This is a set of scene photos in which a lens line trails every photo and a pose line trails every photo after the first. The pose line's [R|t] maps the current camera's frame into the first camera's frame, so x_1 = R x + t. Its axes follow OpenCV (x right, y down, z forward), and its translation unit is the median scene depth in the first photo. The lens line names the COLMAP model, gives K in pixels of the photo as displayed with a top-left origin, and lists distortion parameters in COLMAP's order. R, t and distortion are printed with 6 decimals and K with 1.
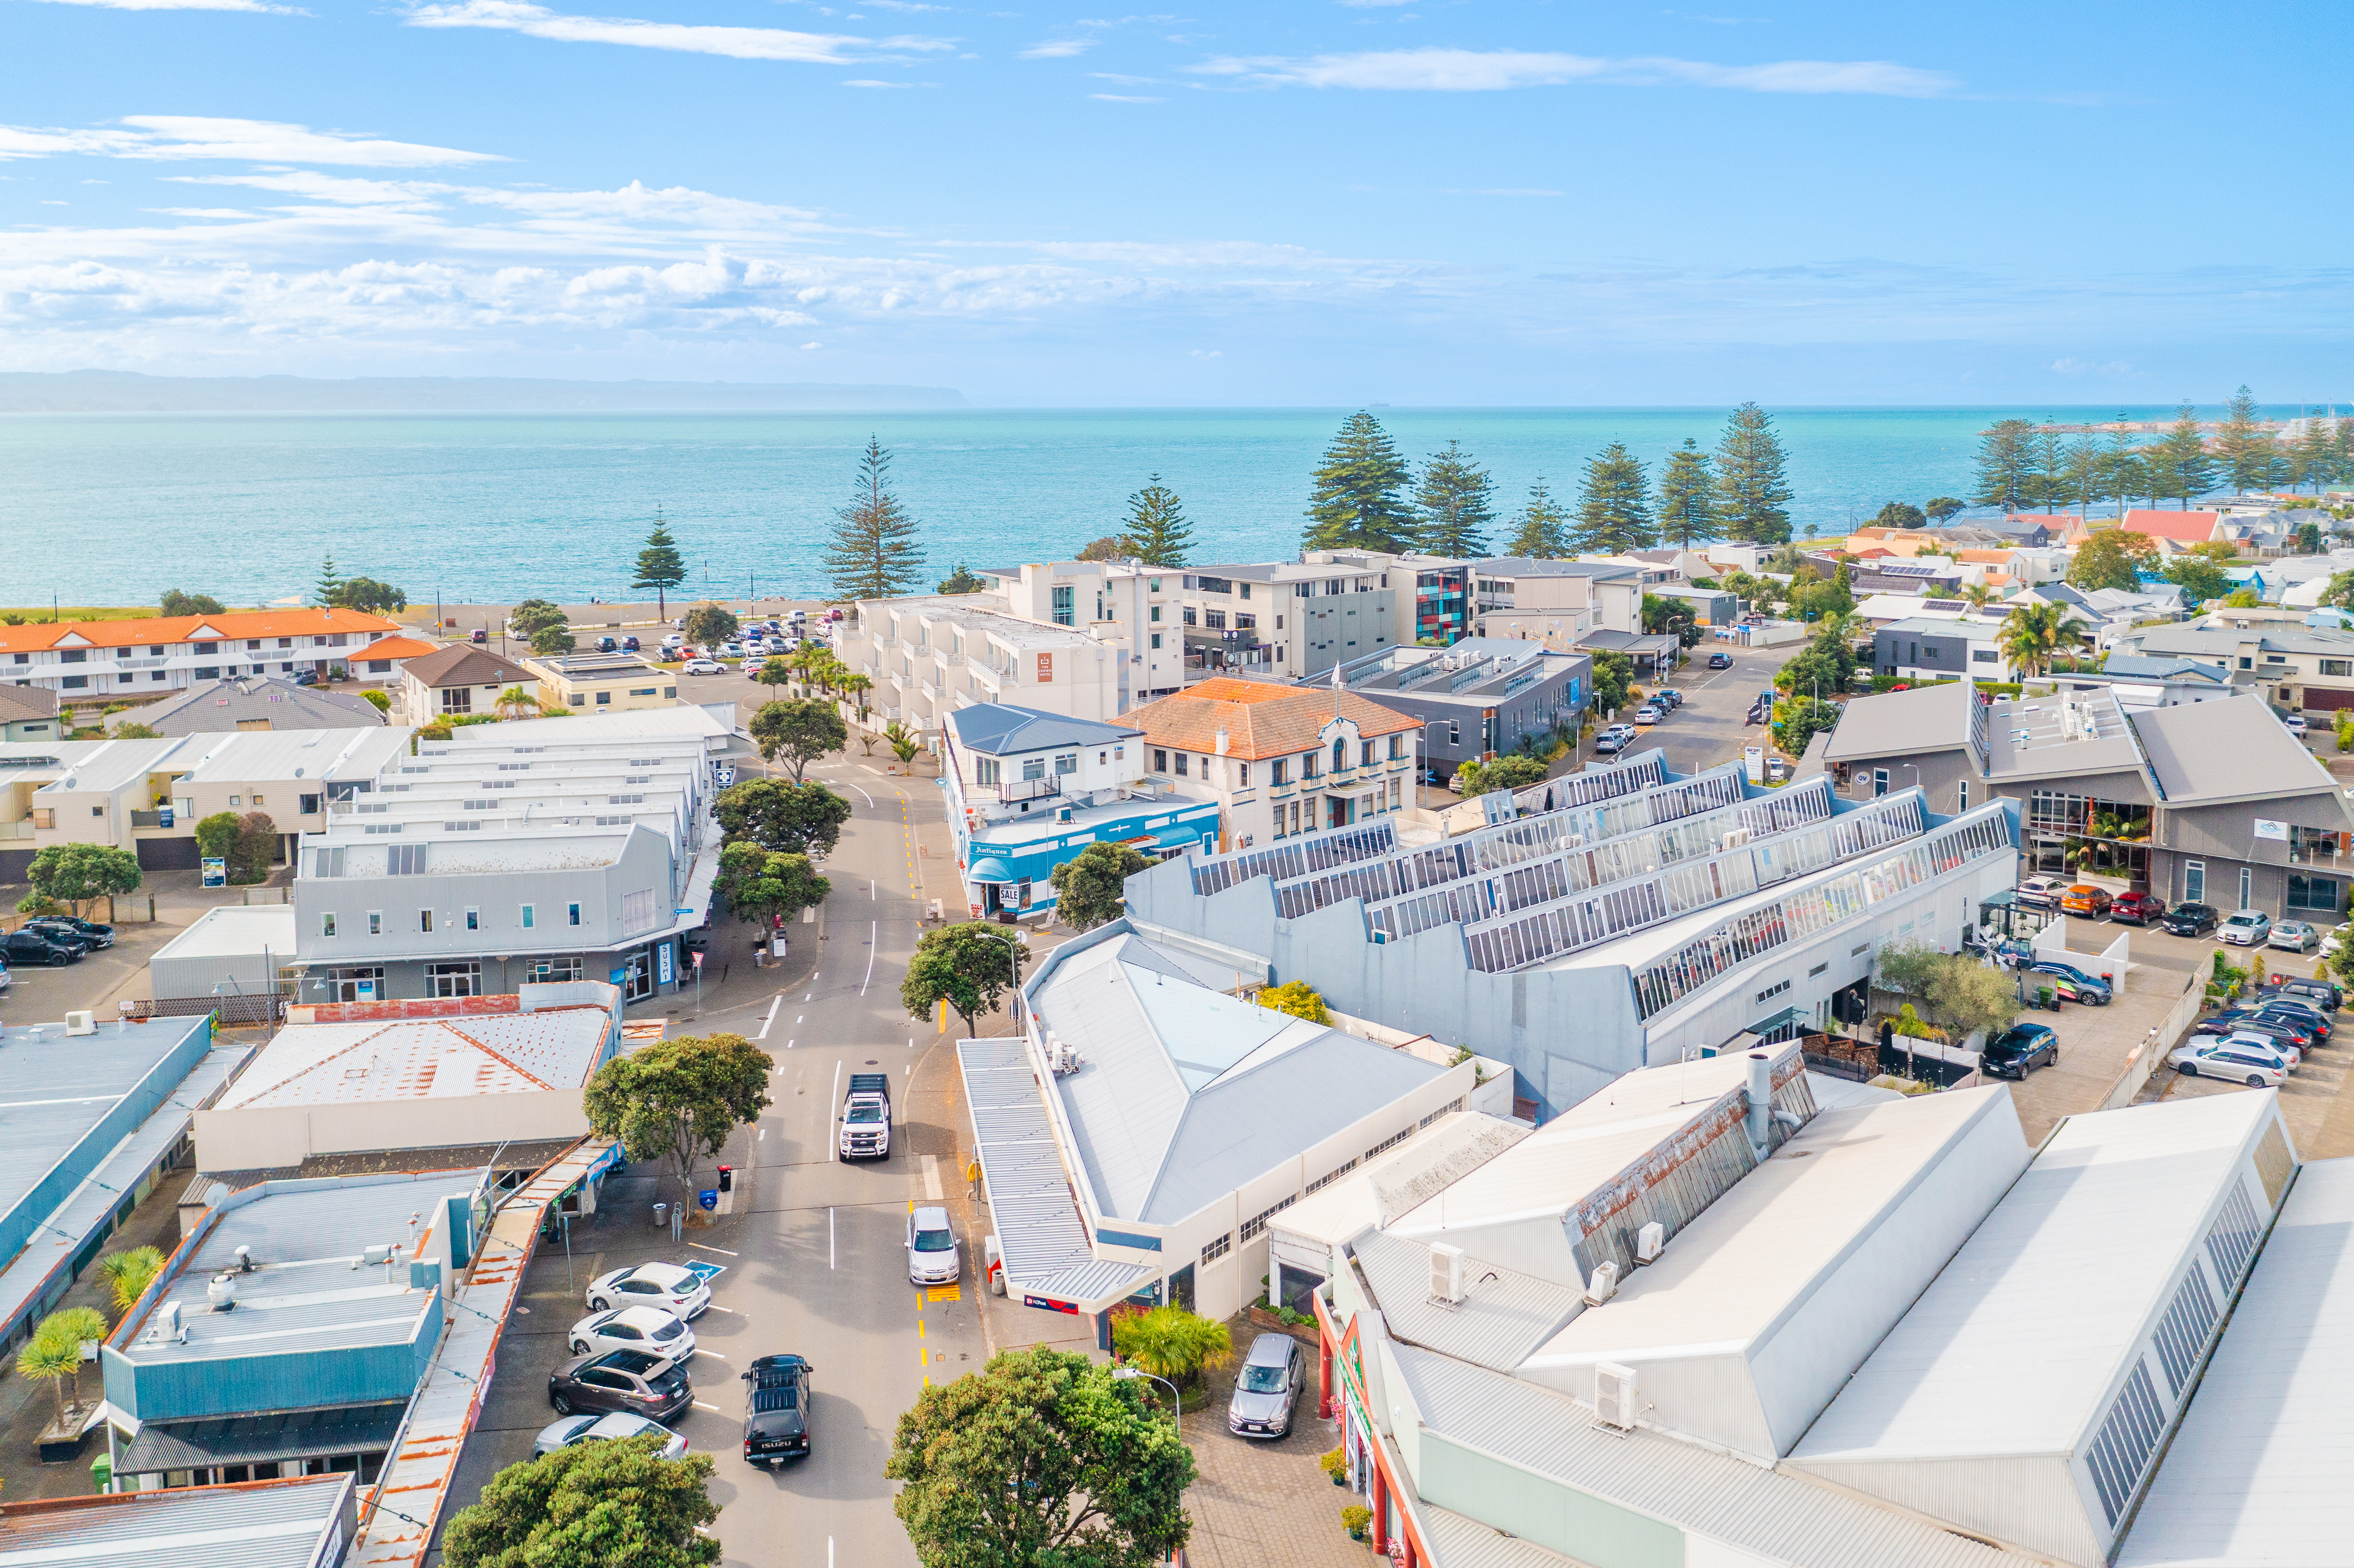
lens RADIAL K [[1826.9, 0, 1175.9], [0, 1826.9, 970.2], [0, 0, 1]] dist [-0.010208, 0.004071]
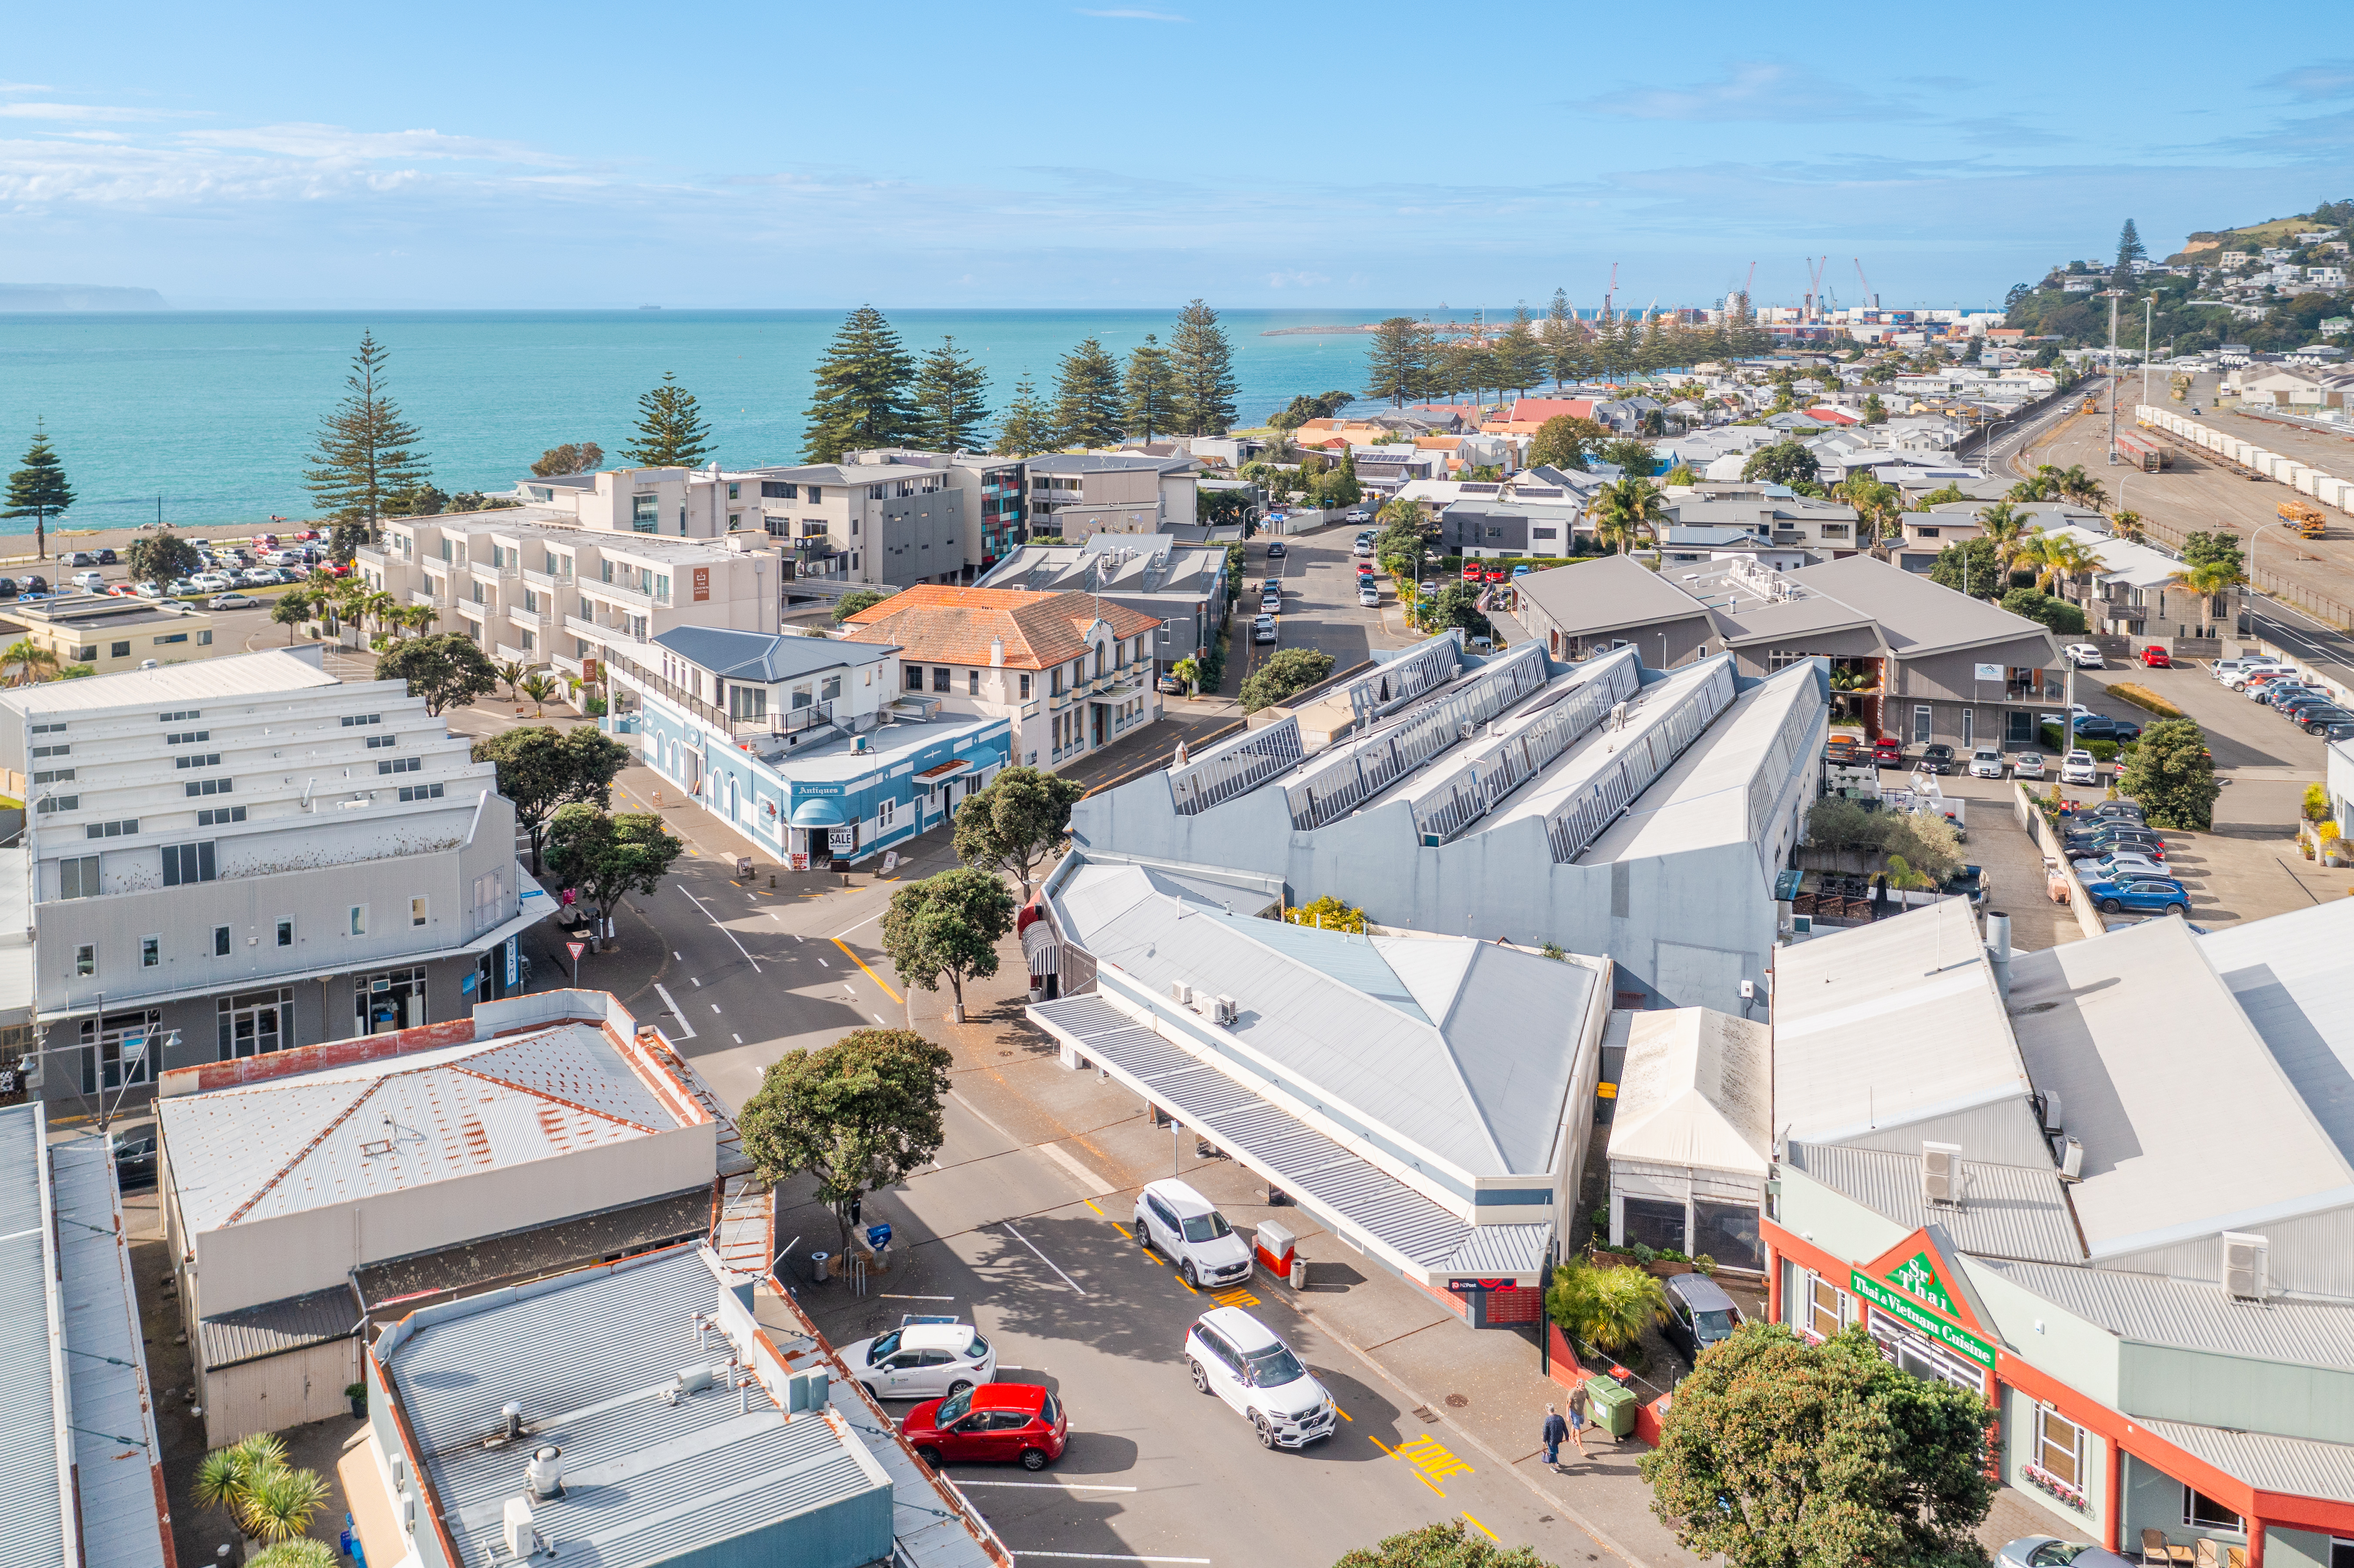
lens RADIAL K [[1894.0, 0, 1177.0], [0, 1894.0, 784.0], [0, 0, 1]] dist [-0.018126, 0.001515]
pose [[0.932411, -0.084161, 0.351463, -0.174735], [0.102985, 0.994061, -0.035175, -0.013111], [-0.346416, 0.068993, 0.935541, 0.067659]]
